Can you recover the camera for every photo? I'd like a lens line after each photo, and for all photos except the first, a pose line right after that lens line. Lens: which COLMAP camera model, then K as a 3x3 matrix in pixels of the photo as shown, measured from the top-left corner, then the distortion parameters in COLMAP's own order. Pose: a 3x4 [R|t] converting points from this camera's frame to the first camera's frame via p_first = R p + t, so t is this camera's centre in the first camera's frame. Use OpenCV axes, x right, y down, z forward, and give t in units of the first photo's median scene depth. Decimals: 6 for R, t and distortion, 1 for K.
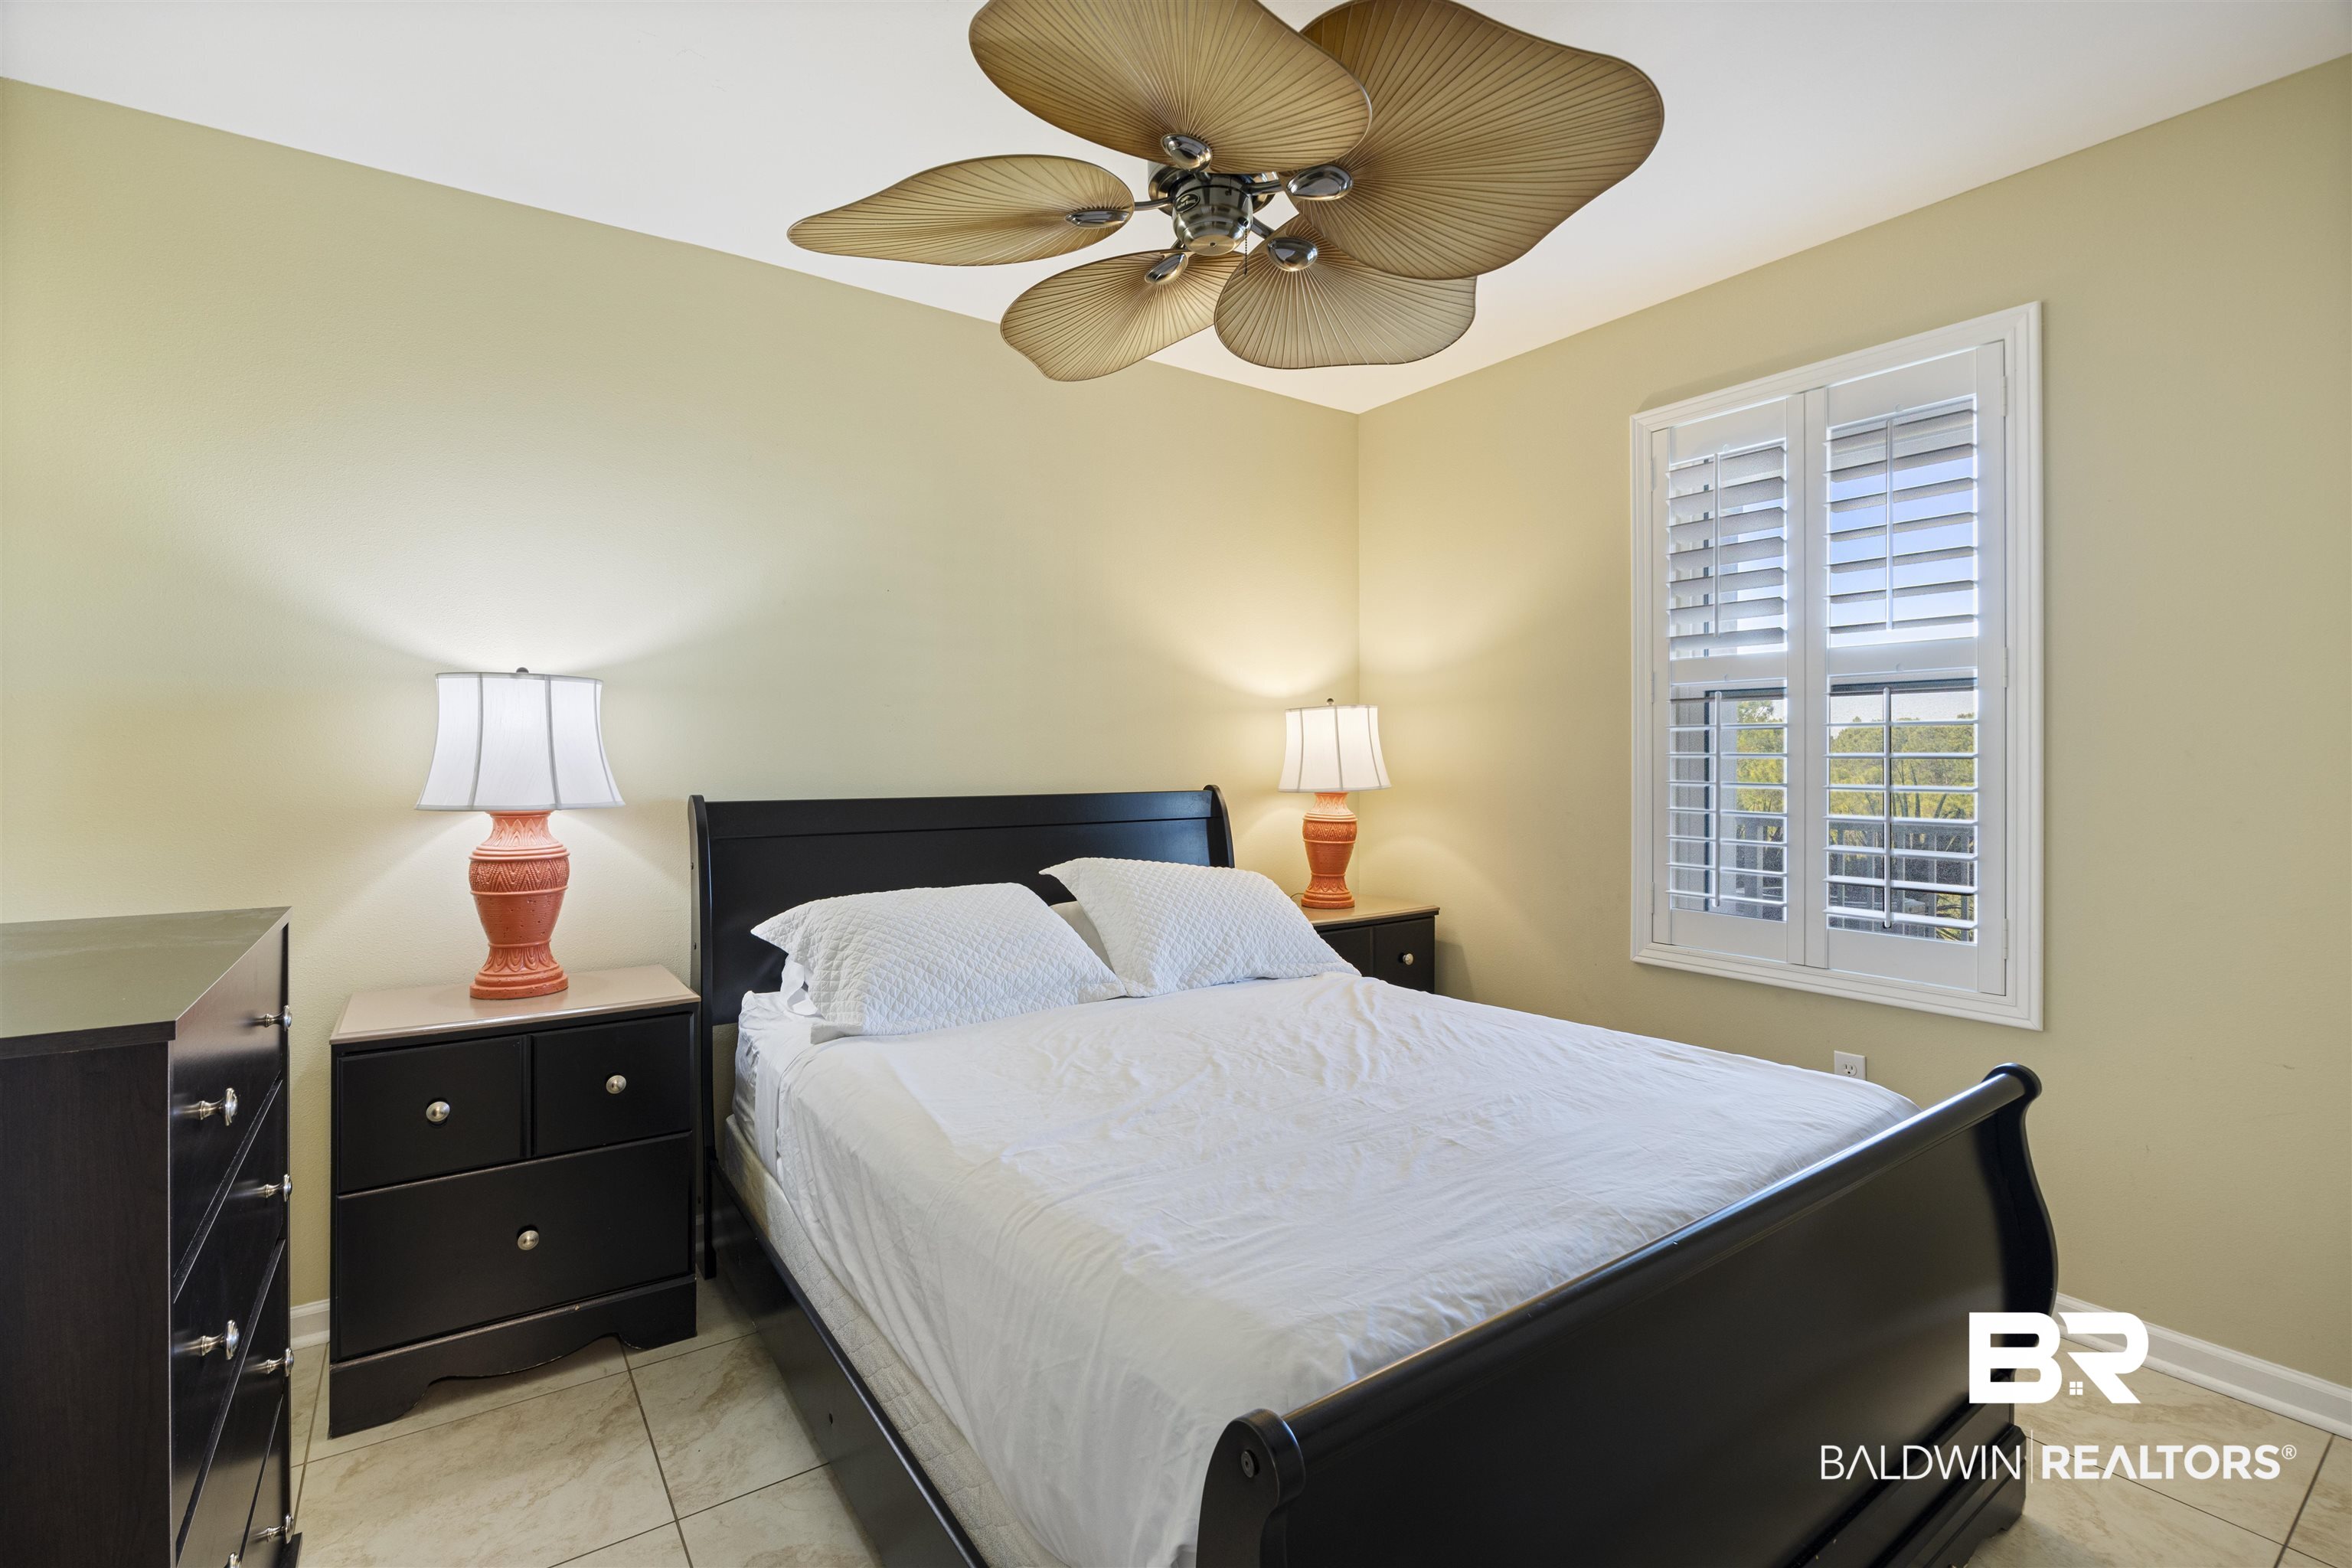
lens RADIAL K [[1064.7, 0, 1165.1], [0, 1064.7, 760.2], [0, 0, 1]] dist [-0.013481, 0.002298]
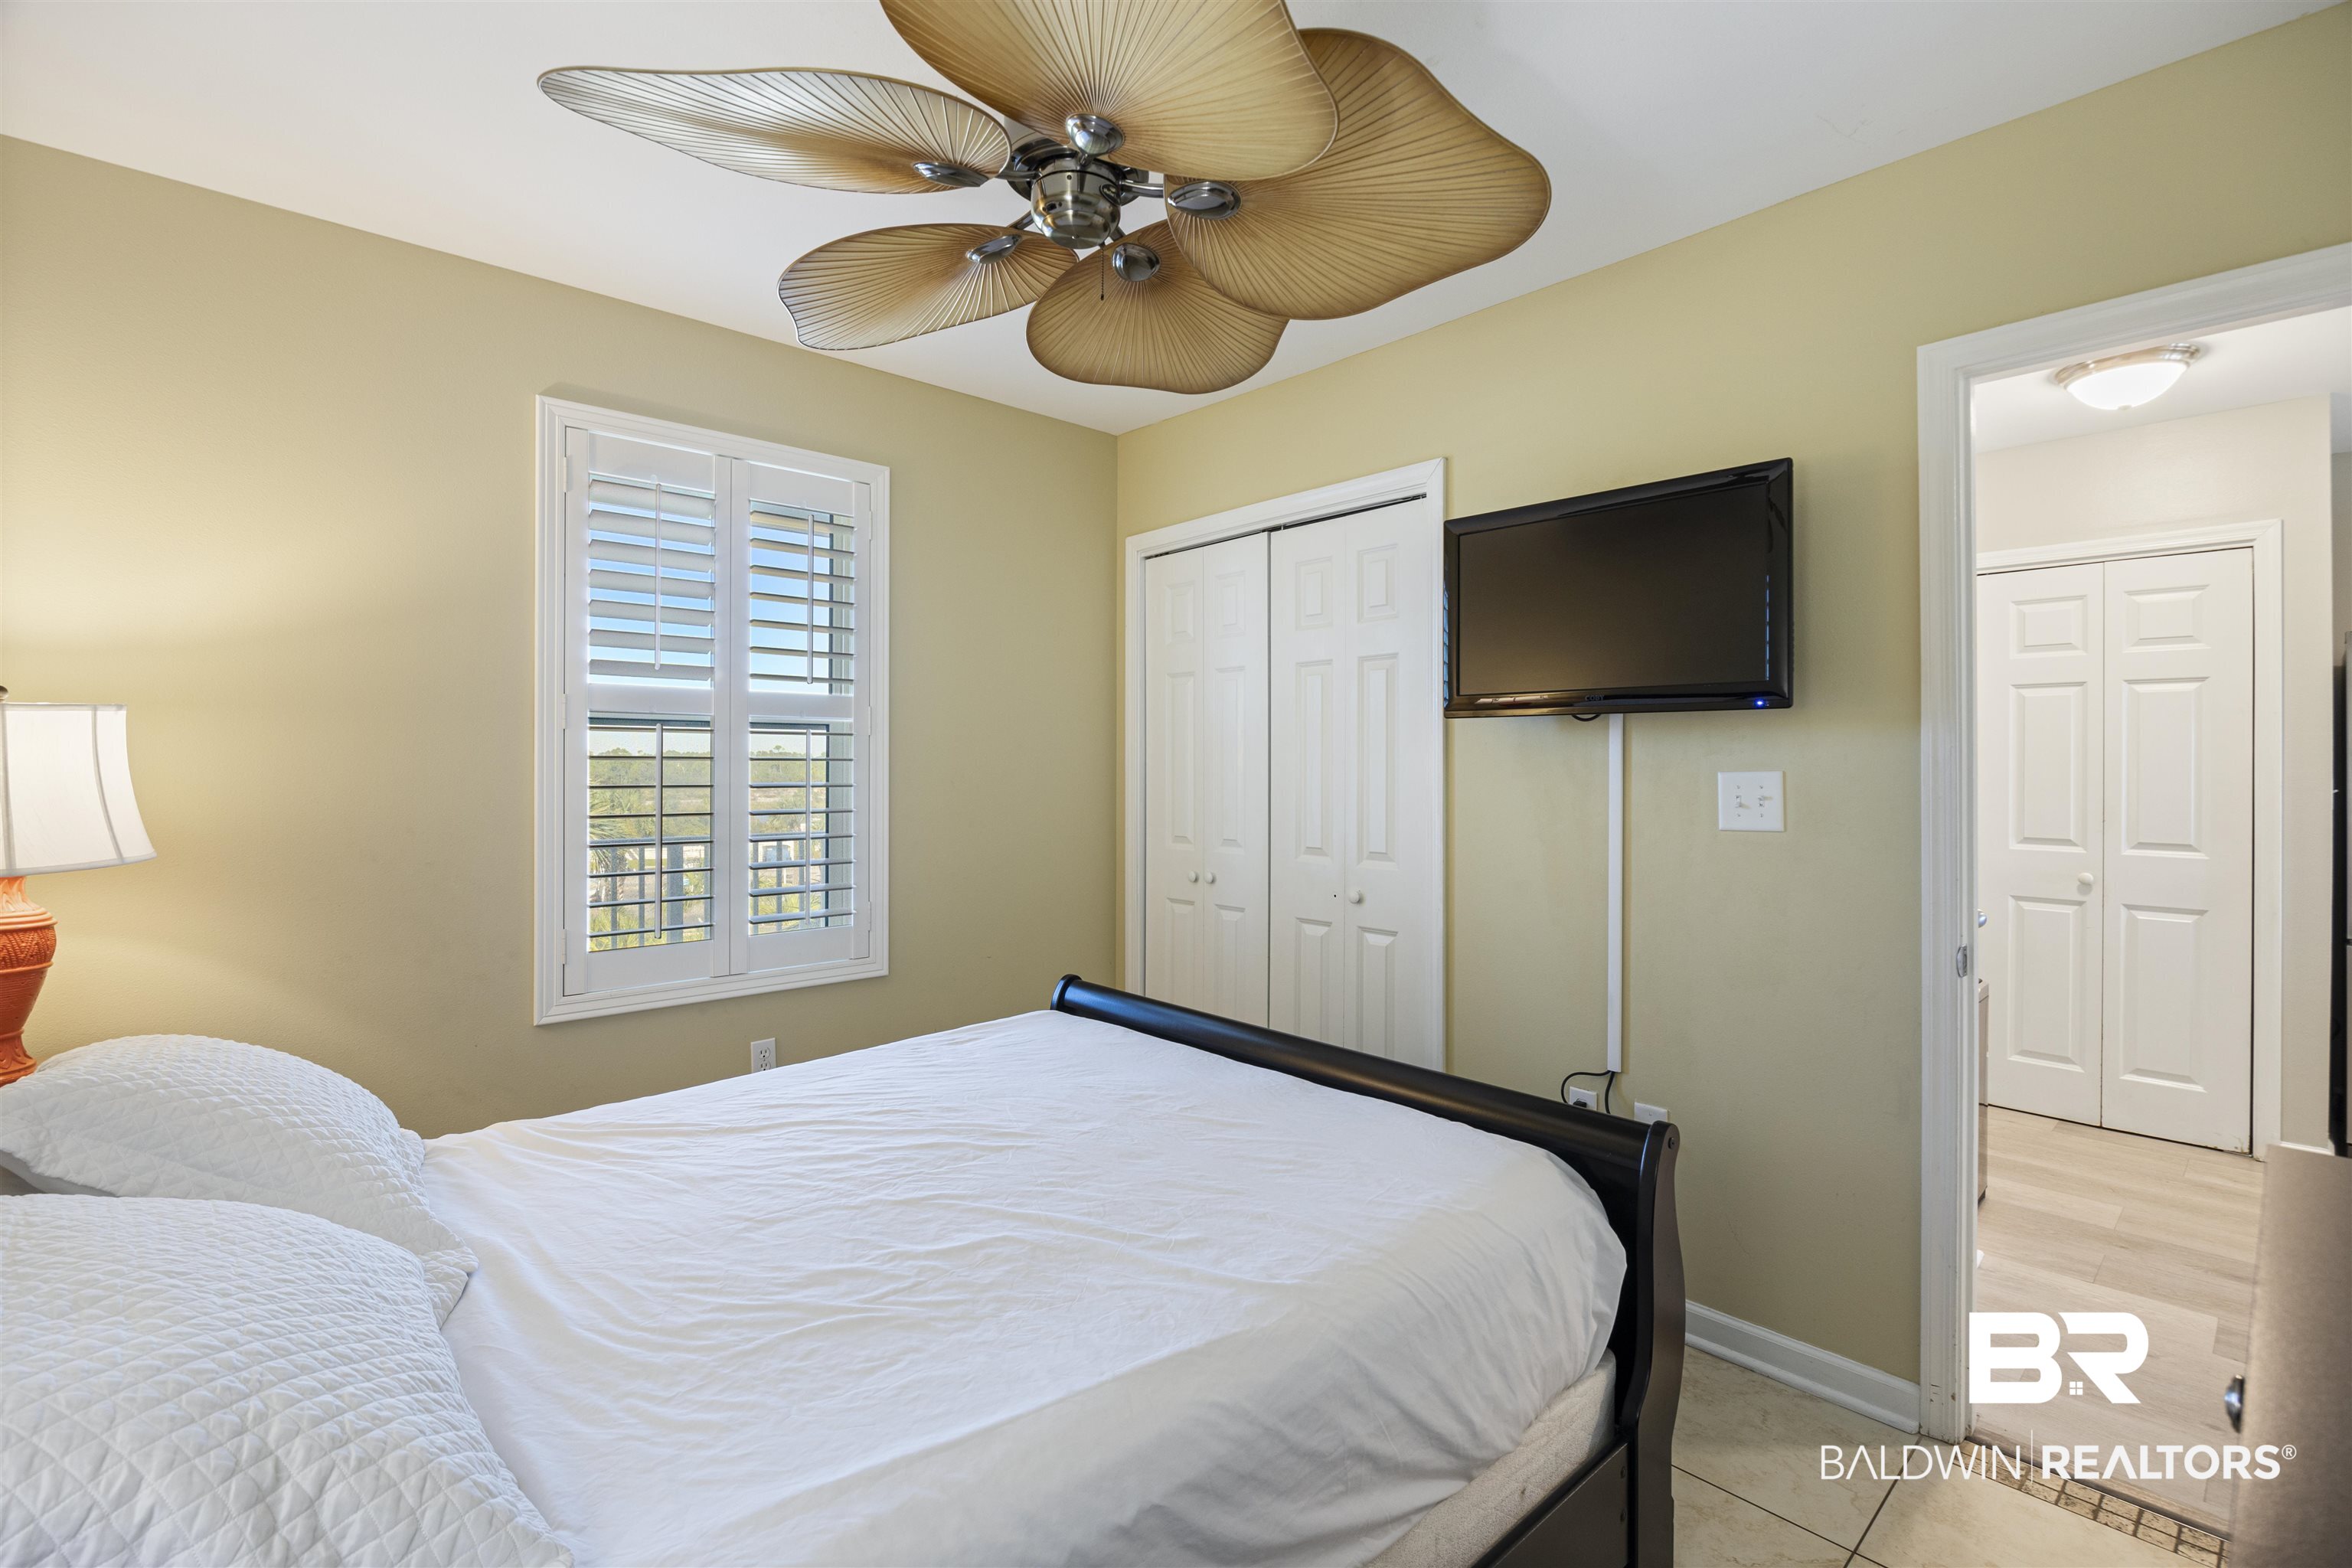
lens RADIAL K [[1064.7, 0, 1188.3], [0, 1064.7, 784.7], [0, 0, 1]] dist [-0.013481, 0.002298]
pose [[-0.136548, -0.023635, 0.990352, -3.411305], [0.003285, 0.999699, 0.024311, -0.193104], [-0.990628, 0.006573, -0.136429, 4.099673]]
